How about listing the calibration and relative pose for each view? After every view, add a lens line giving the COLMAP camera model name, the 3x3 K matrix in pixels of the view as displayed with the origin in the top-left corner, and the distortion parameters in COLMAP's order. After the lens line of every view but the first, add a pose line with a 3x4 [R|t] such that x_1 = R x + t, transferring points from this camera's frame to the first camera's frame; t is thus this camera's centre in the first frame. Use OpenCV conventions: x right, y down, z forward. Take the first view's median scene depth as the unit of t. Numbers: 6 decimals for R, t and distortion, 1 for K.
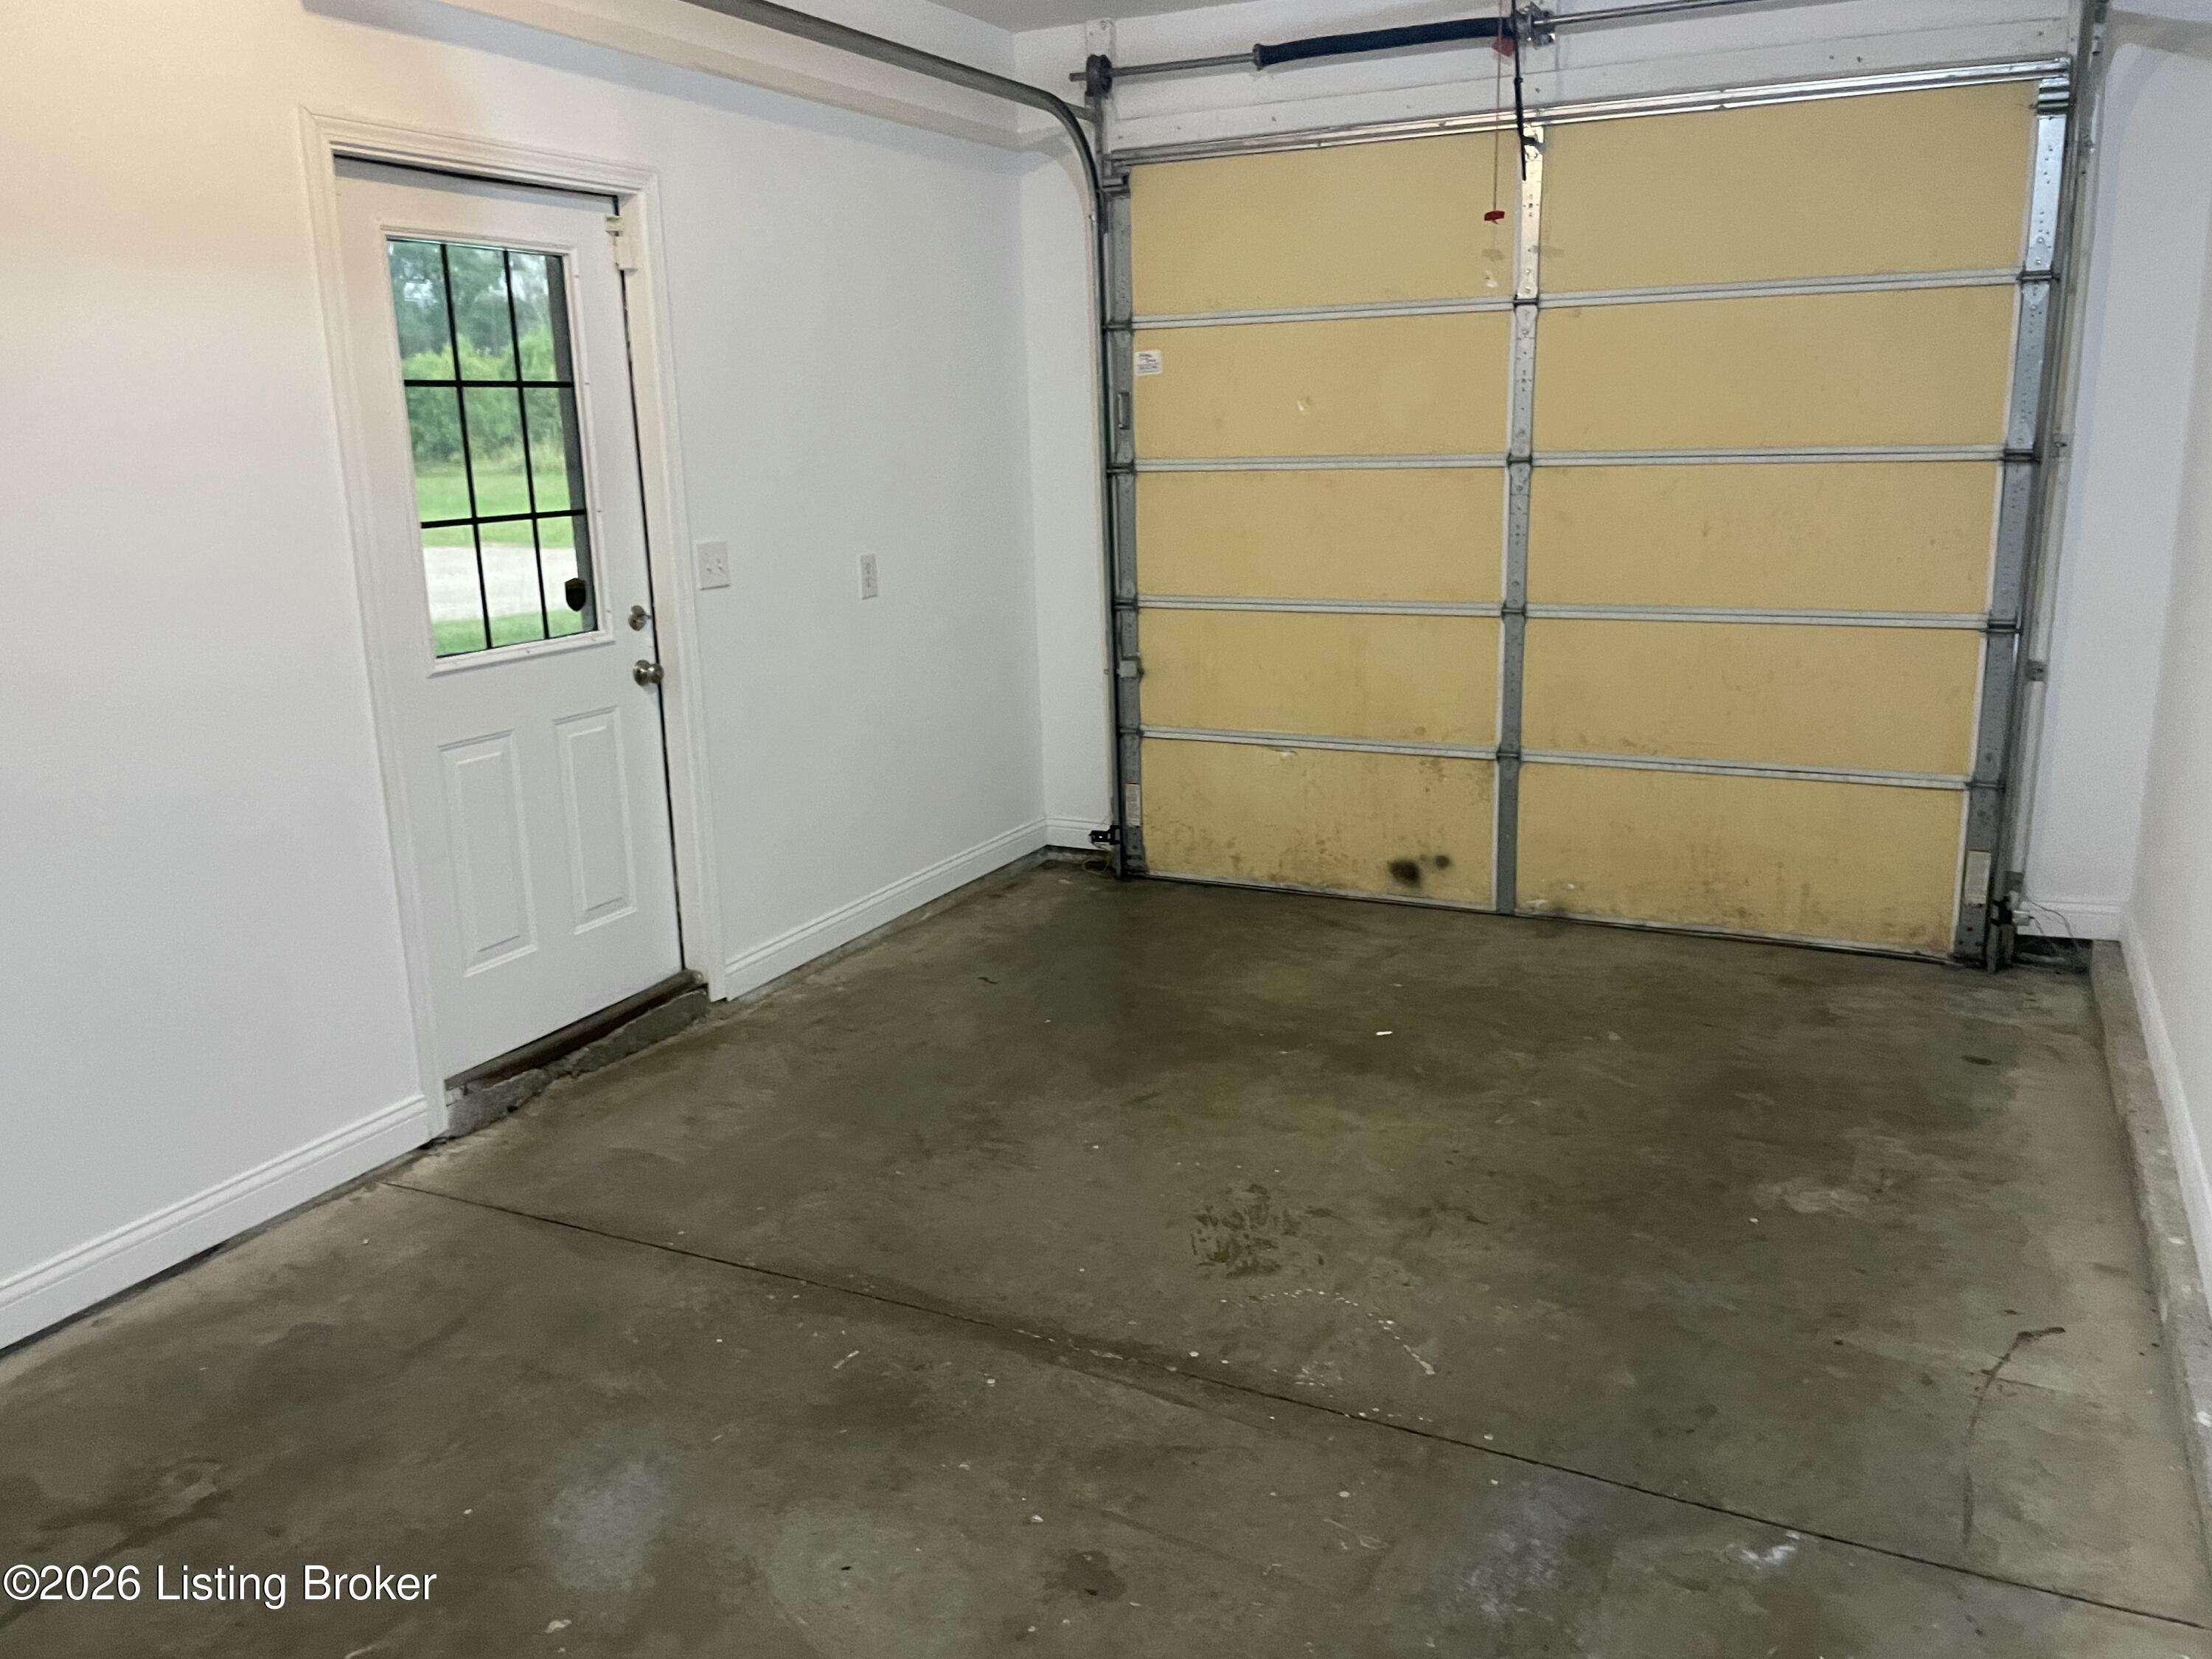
lens RADIAL K [[1745.2, 0, 1092.6], [0, 1745.2, 841.0], [0, 0, 1]] dist [0.073007, -0.098265]
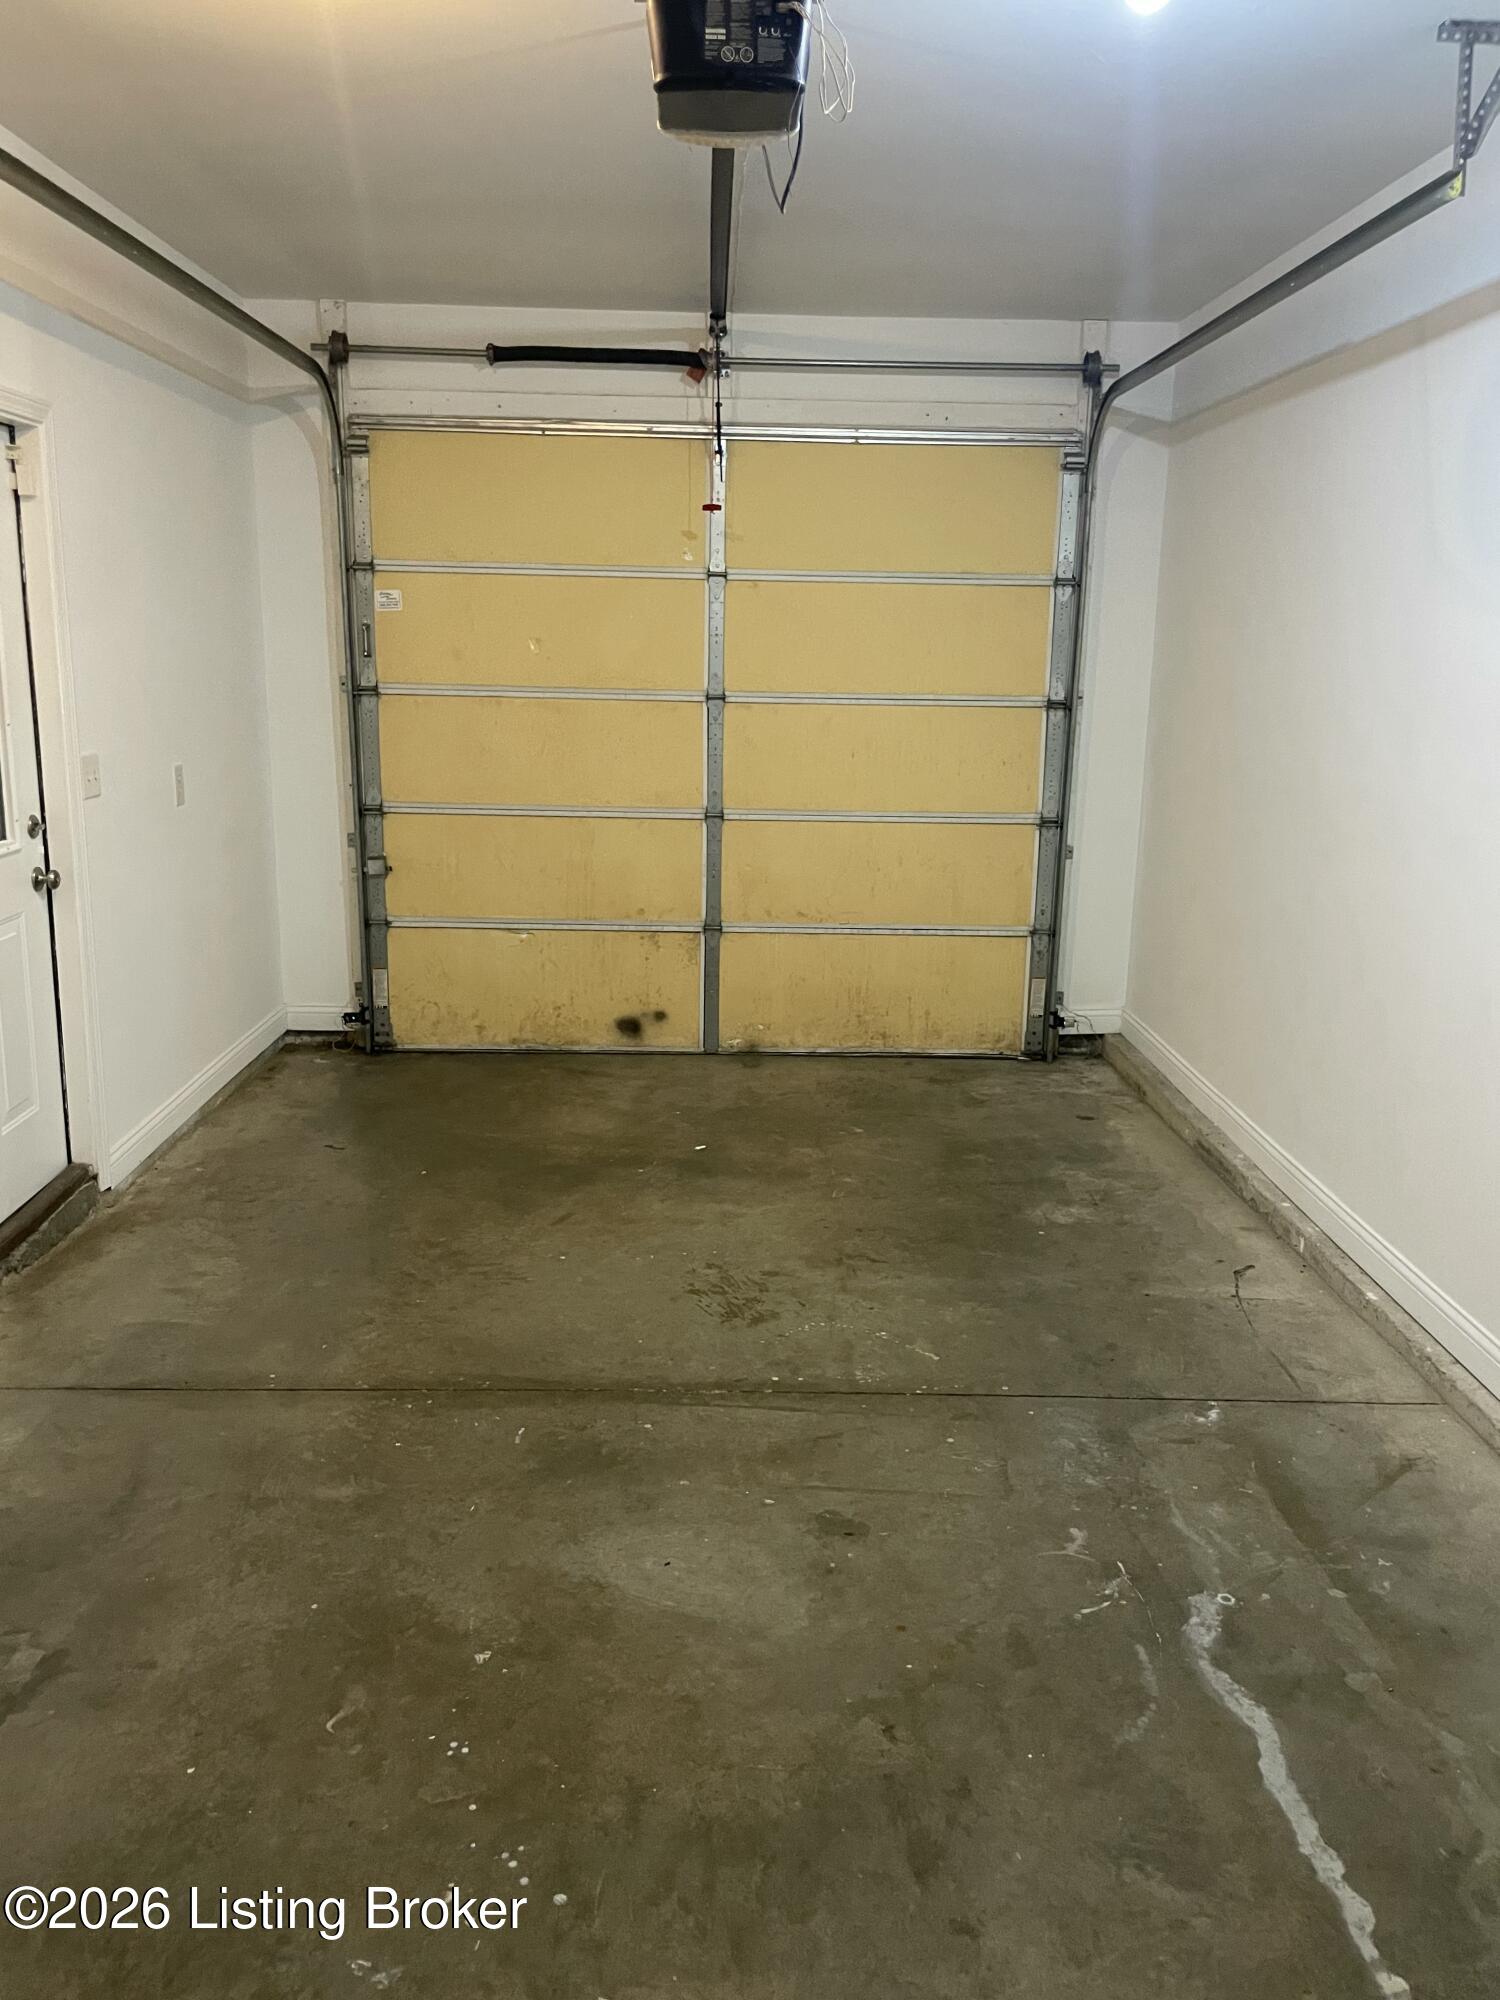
lens RADIAL K [[1578.0, 0, 764.7], [0, 1578.0, 1001.7], [0, 0, 1]] dist [0.073007, -0.098265]
pose [[0.881586, -0.065887, 0.467402, -0.314695], [0.072779, 0.997343, 0.003318, 0.004365], [-0.466378, 0.031092, 0.884039, -0.033504]]
